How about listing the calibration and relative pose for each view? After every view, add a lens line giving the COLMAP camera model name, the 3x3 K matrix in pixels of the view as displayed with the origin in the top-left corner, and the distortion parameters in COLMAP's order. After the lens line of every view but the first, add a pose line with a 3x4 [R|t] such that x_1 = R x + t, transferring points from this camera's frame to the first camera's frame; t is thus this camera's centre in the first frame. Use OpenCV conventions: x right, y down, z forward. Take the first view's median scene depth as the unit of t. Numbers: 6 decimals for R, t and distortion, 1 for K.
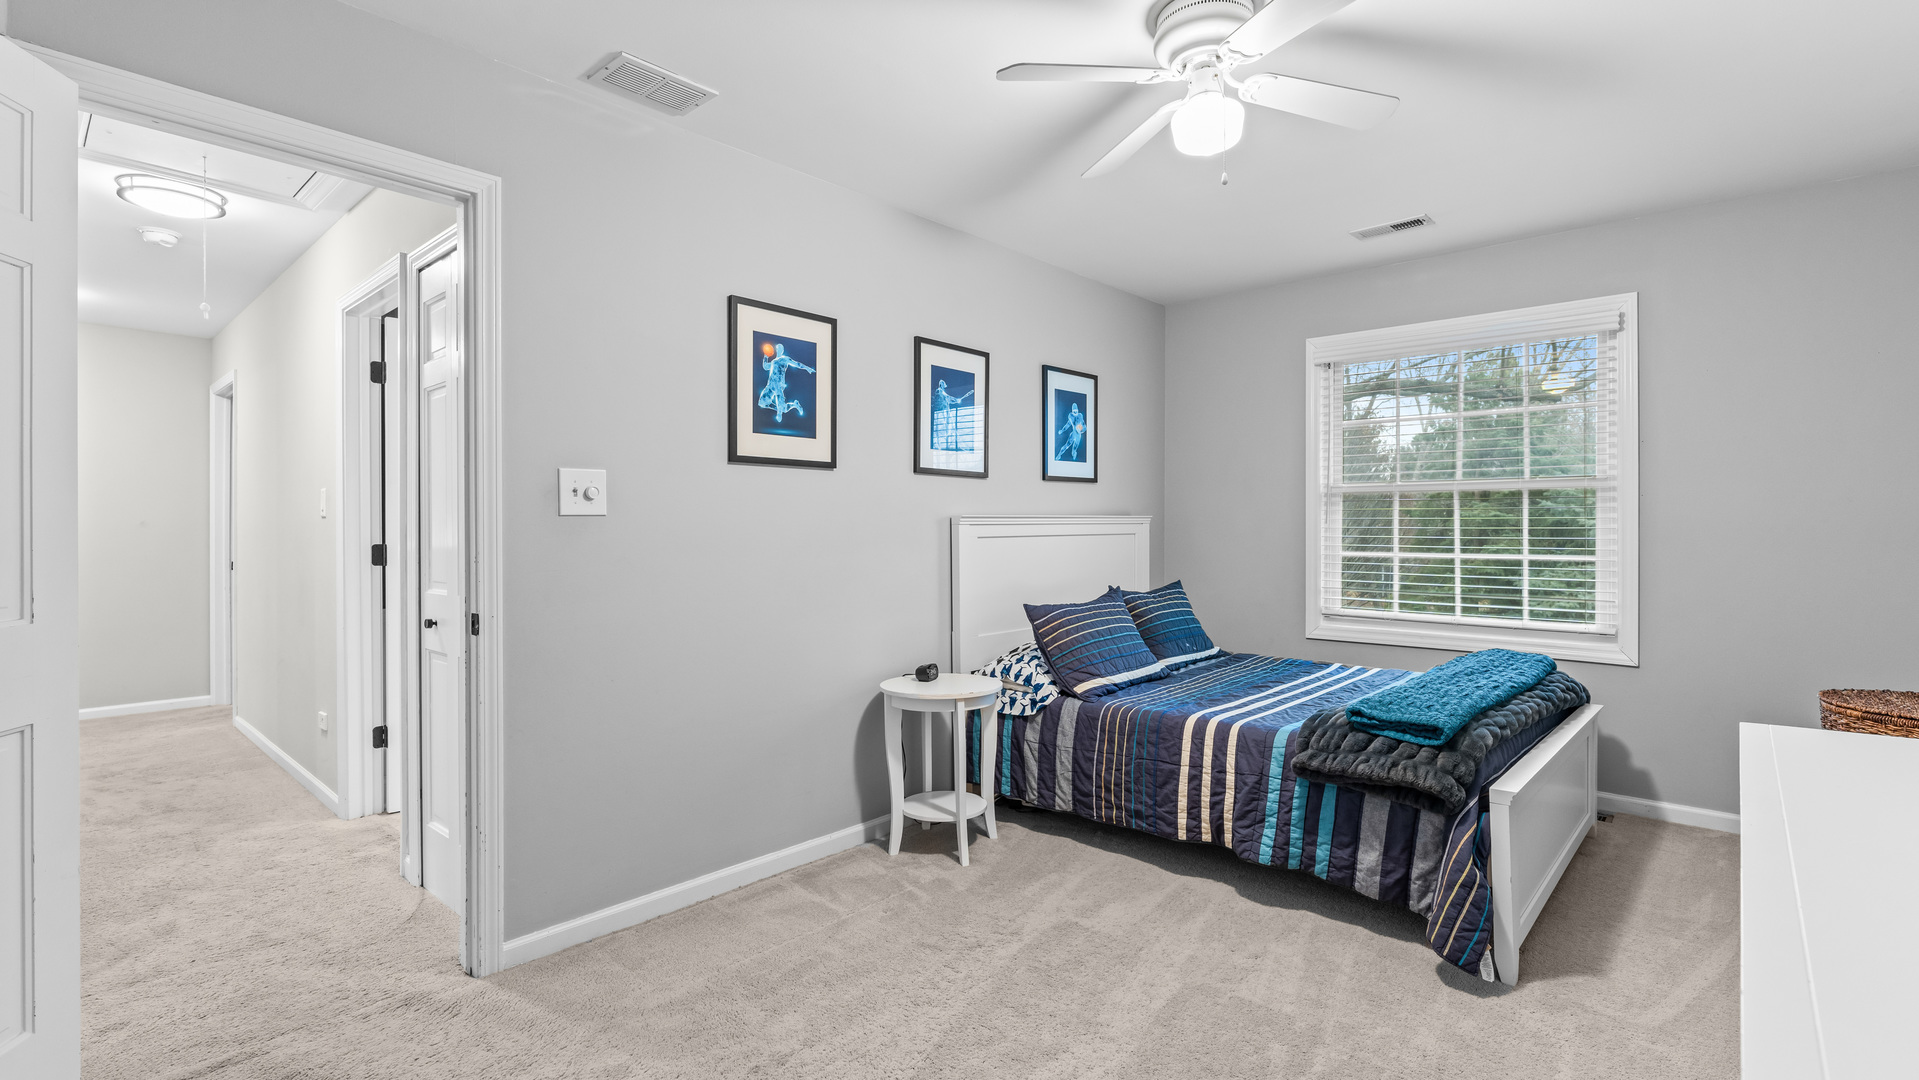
lens RADIAL K [[862.6, 0, 960.6], [0, 862.6, 528.6], [0, 0, 1]] dist [-0.002962, 0.000554]
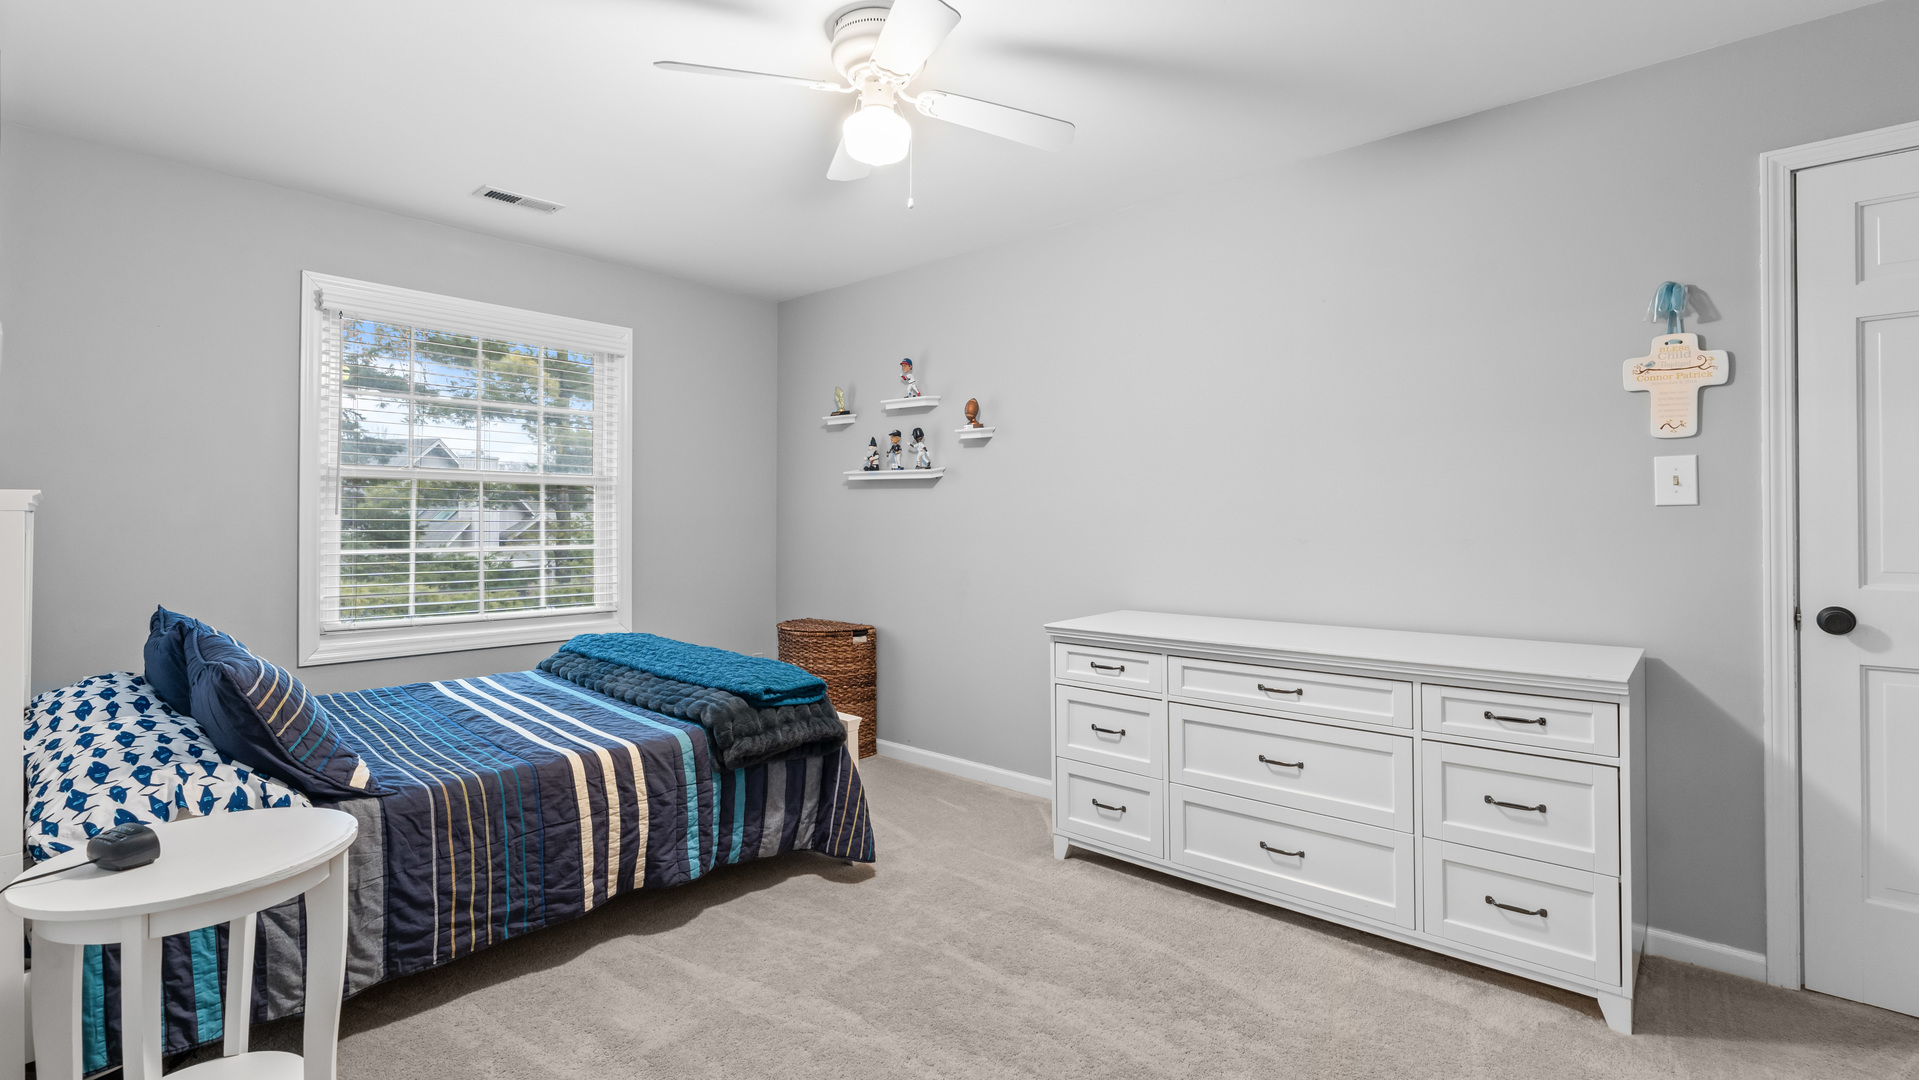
lens RADIAL K [[862.6, 0, 960.6], [0, 862.6, 528.6], [0, 0, 1]] dist [-0.002962, 0.000554]
pose [[0.006299, -0.005866, 0.999963, -0.534282], [0.000477, 0.999983, 0.005864, 0.004109], [-0.999980, 0.000440, 0.006302, 0.651015]]
